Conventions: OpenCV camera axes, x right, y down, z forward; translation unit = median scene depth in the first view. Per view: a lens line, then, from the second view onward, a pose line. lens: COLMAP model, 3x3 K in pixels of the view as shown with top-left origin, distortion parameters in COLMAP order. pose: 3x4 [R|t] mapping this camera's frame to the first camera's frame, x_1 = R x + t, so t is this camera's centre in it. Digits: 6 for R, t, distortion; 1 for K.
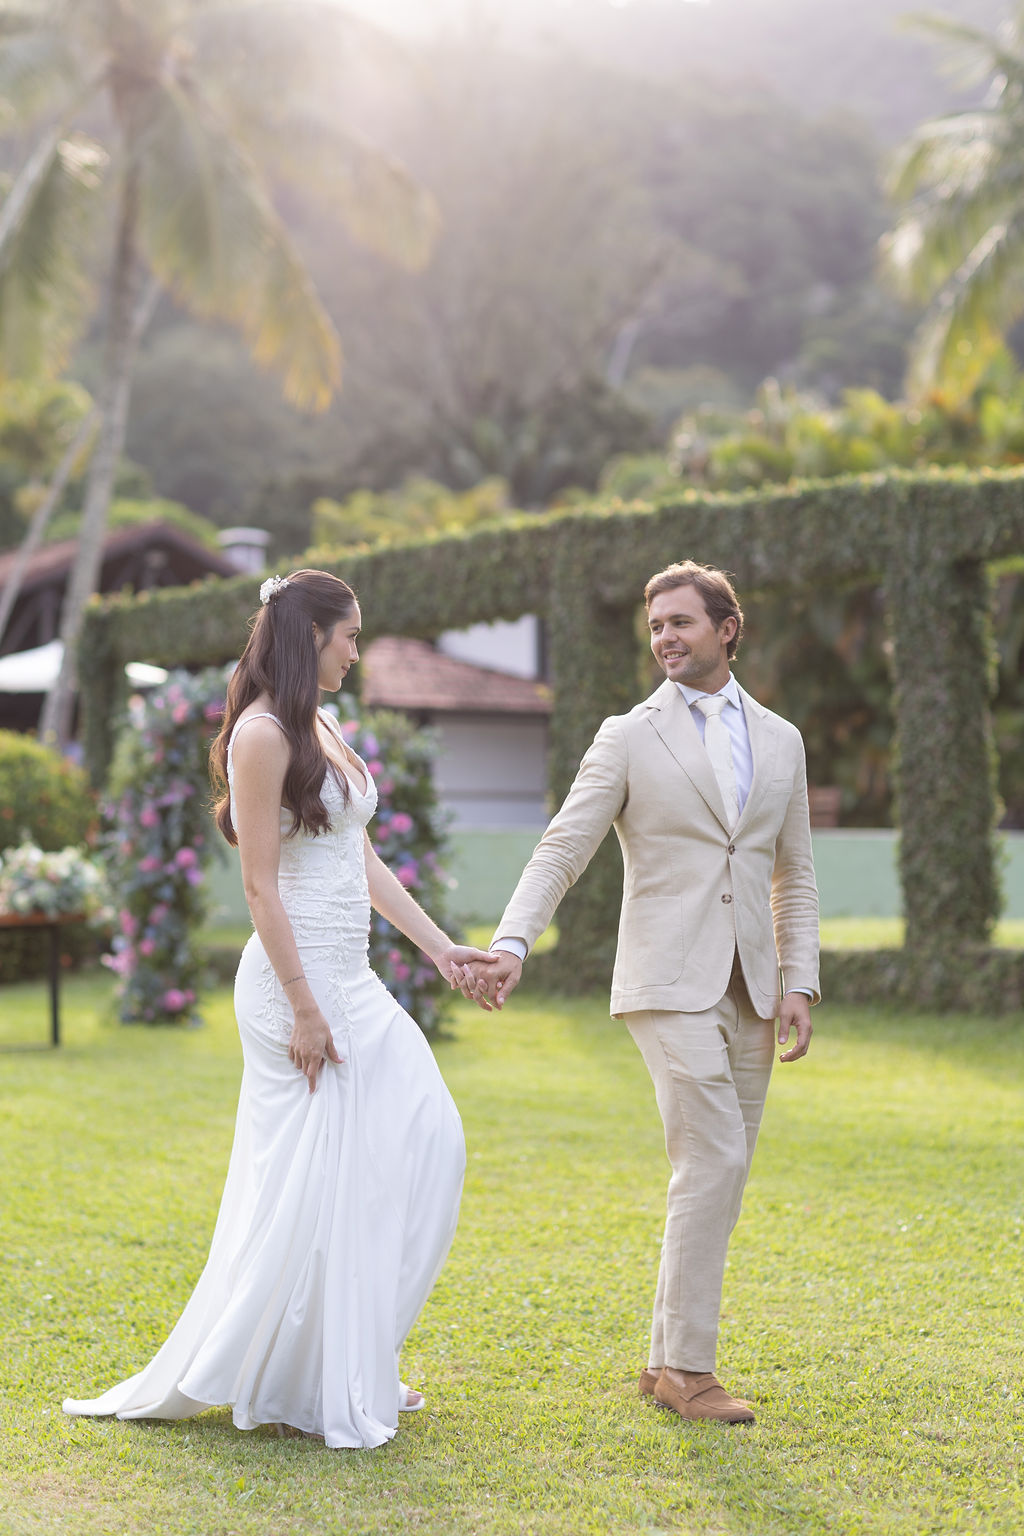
lens RADIAL K [[3696.2, 0, 509.4], [0, 3696.2, 766.8], [0, 0, 1]] dist [0.052498, 0.000000]
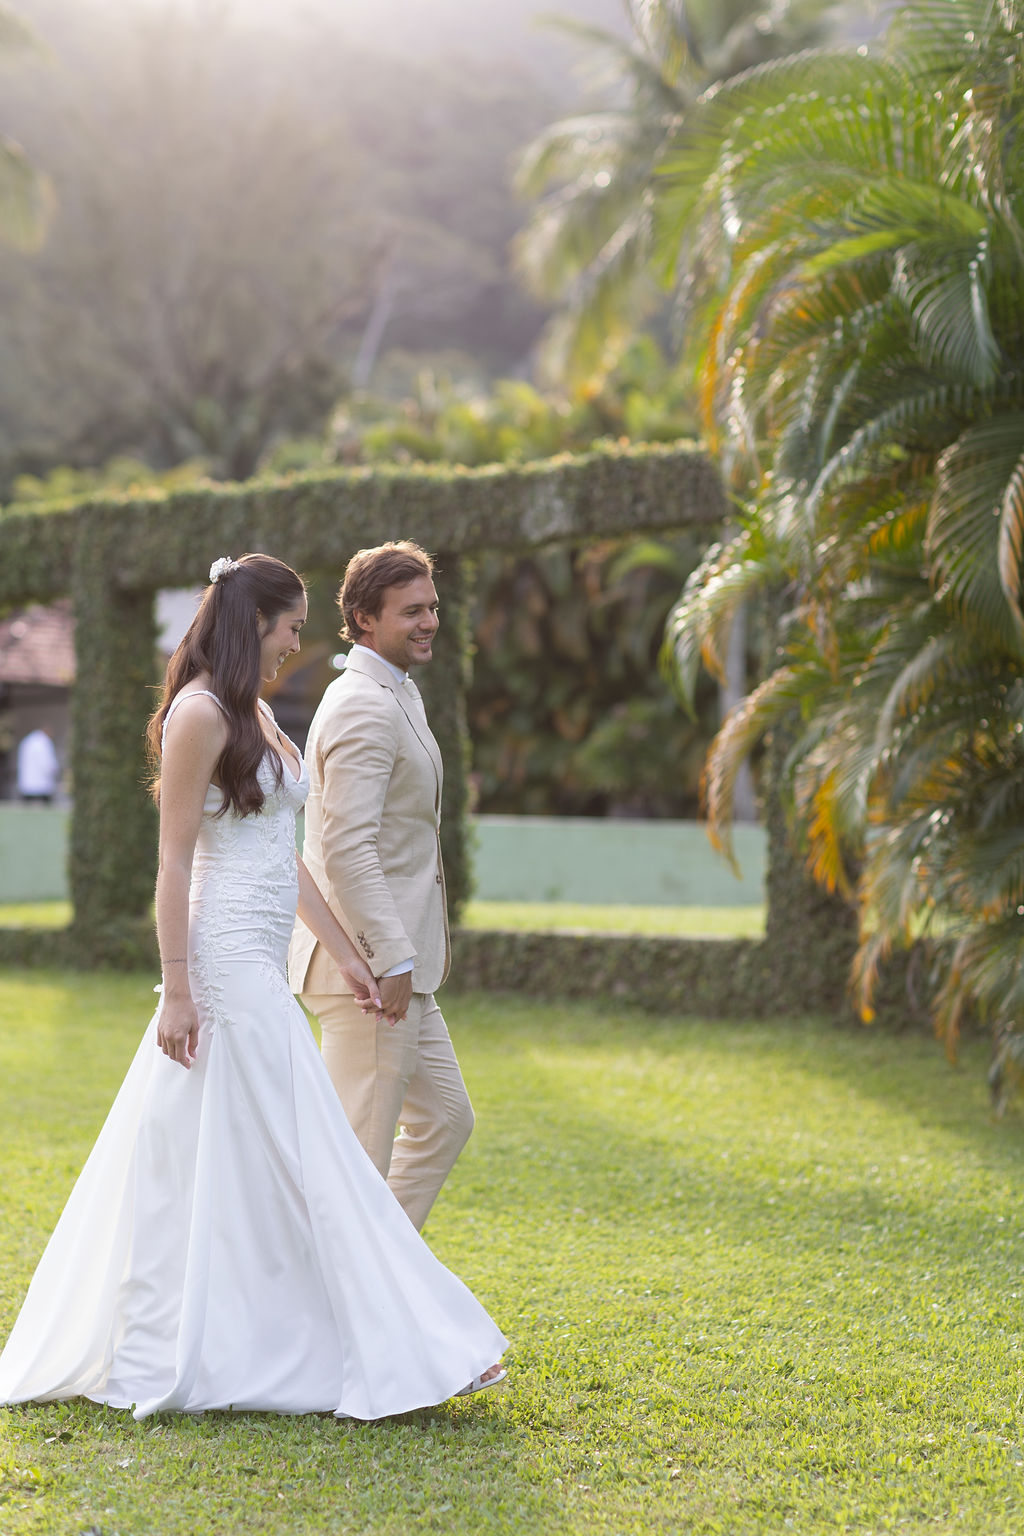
lens RADIAL K [[3696.2, 0, 513.8], [0, 3696.2, 773.3], [0, 0, 1]] dist [0.052498, 0.000000]
pose [[0.997681, 0.017441, 0.065786, 0.067487], [-0.017879, 0.999822, 0.006064, -0.001076], [-0.065669, -0.007226, 0.997815, -0.029321]]
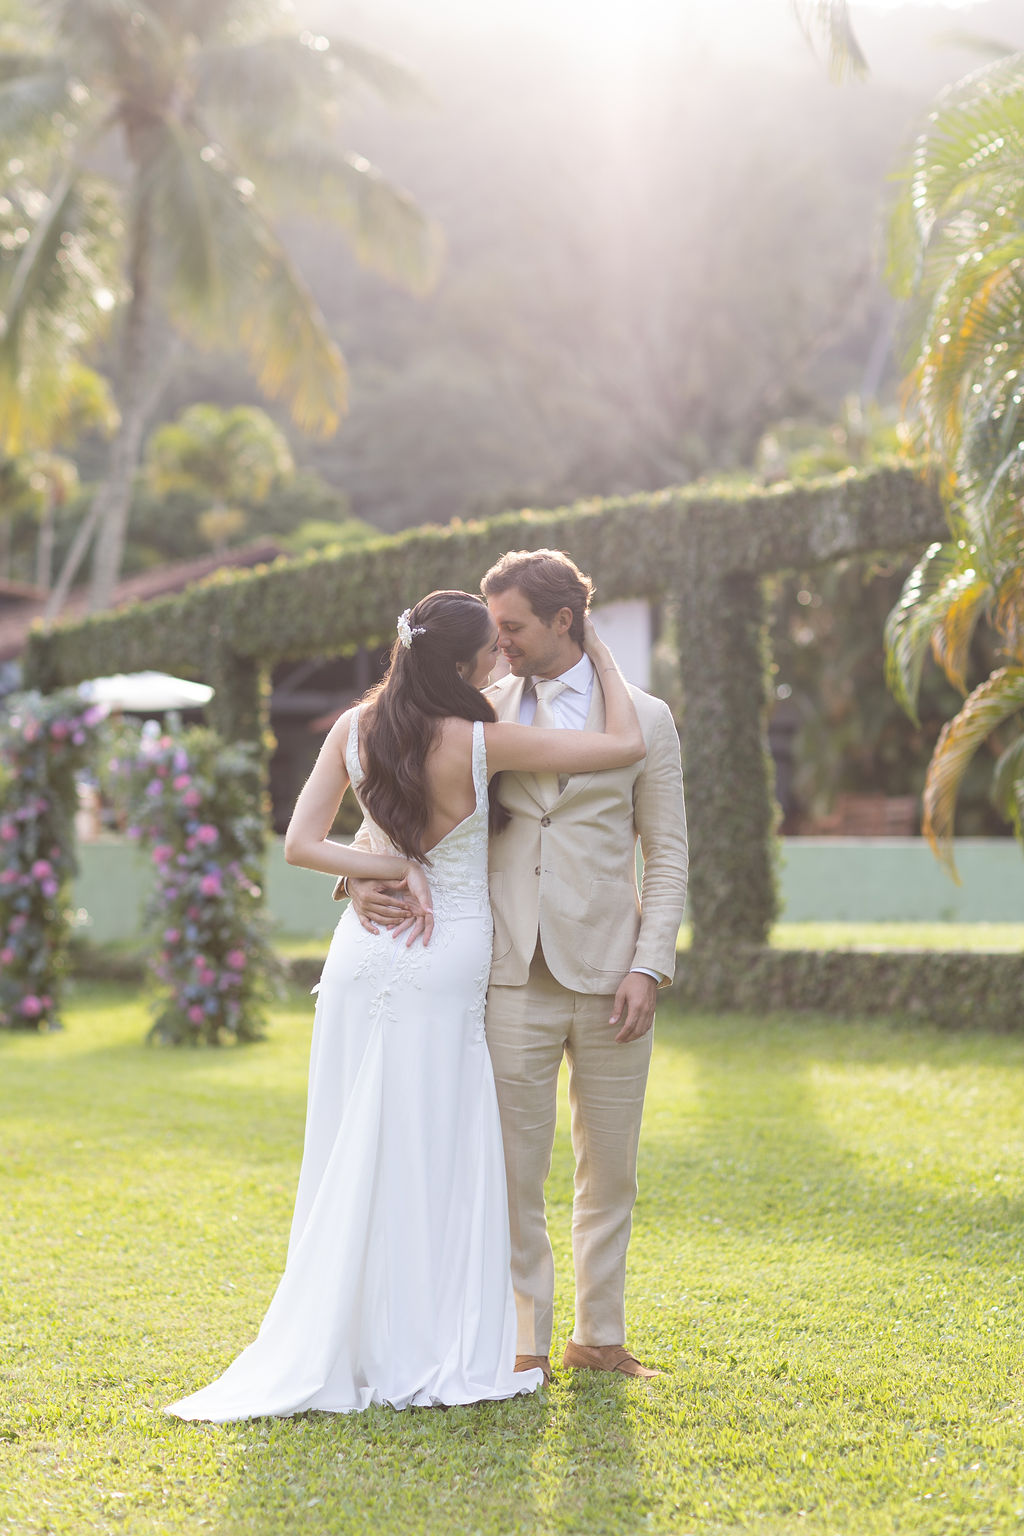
lens RADIAL K [[3696.2, 0, 519.6], [0, 3696.2, 761.7], [0, 0, 1]] dist [0.052498, 0.000000]
pose [[0.997043, -0.011731, -0.075941, 0.123744], [0.011307, 0.999918, -0.006003, 0.001826], [0.076005, 0.005126, 0.997094, -0.031109]]
